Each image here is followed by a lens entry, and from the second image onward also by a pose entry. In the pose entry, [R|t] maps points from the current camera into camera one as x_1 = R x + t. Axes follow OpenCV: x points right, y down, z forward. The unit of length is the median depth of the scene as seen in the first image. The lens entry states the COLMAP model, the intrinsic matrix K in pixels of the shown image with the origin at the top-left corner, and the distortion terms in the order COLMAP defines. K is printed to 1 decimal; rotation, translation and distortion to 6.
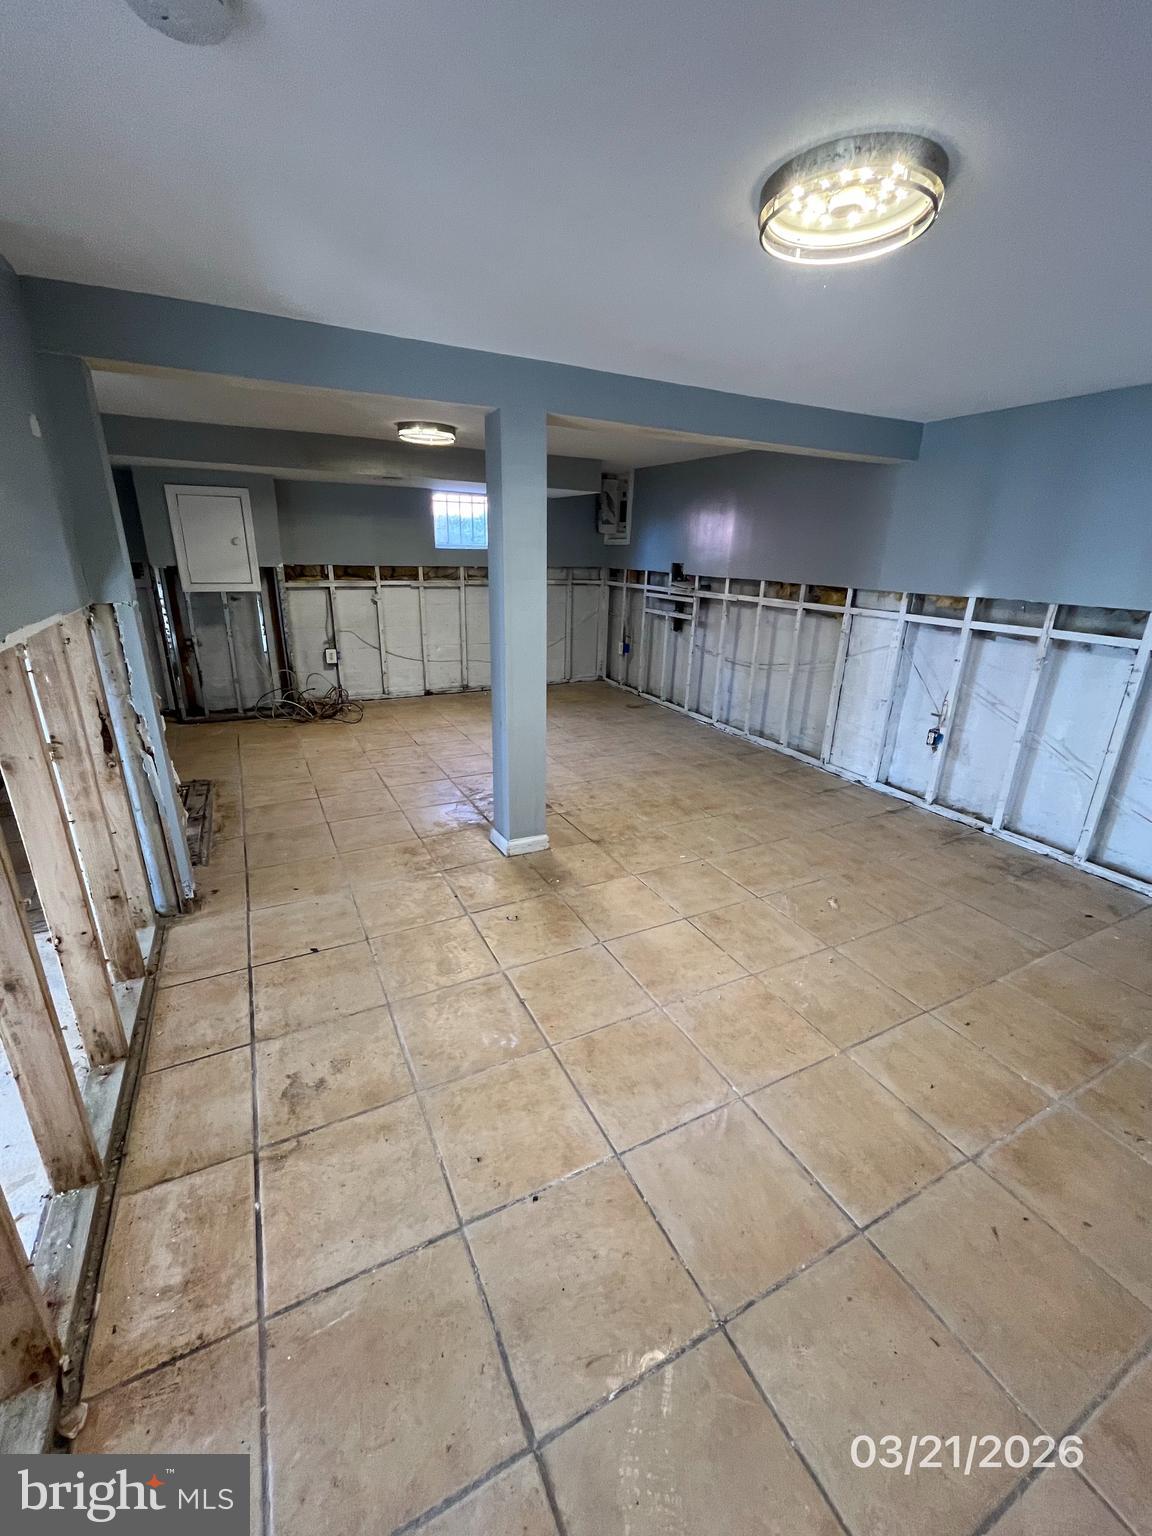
lens RADIAL K [[622.8, 0, 574.7], [0, 622.8, 764.2], [0, 0, 1]] dist [-0.002587, -0.000113]
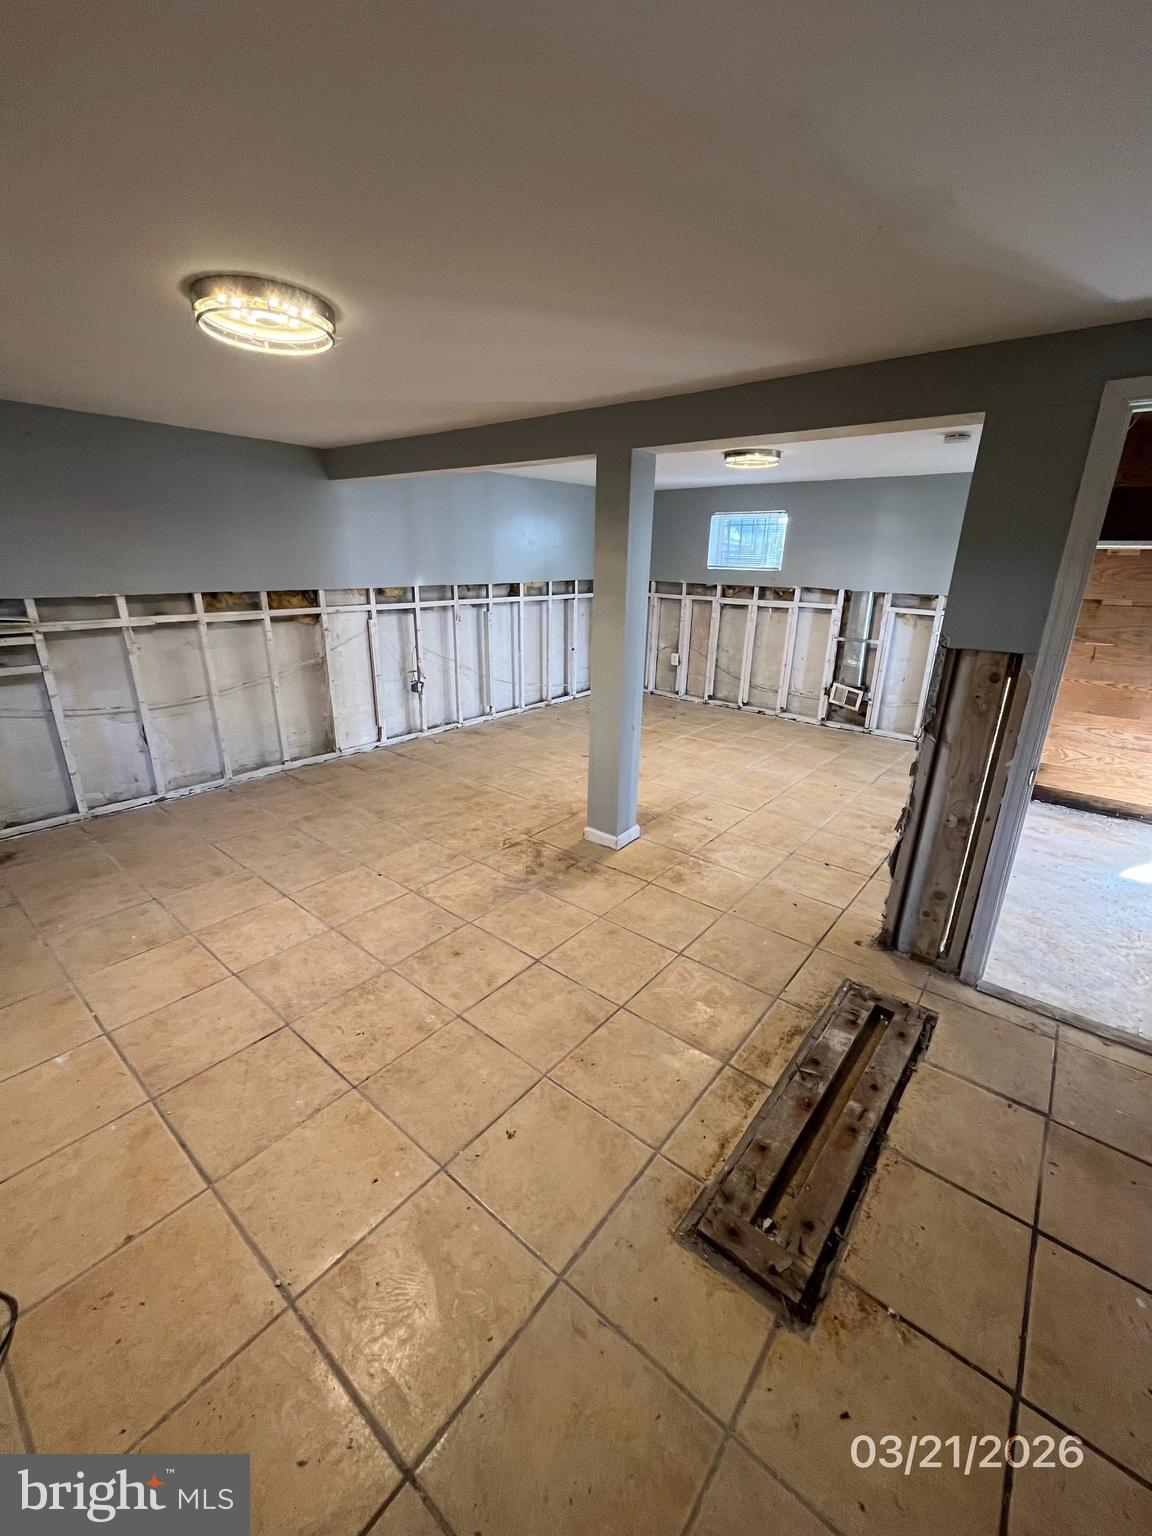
lens RADIAL K [[622.8, 0, 574.7], [0, 622.8, 764.2], [0, 0, 1]] dist [-0.002587, -0.000113]
pose [[-0.390046, -0.322500, 0.862472, -0.805097], [0.275102, 0.853065, 0.443395, -0.404470], [-0.878740, 0.410212, -0.244014, 1.056617]]
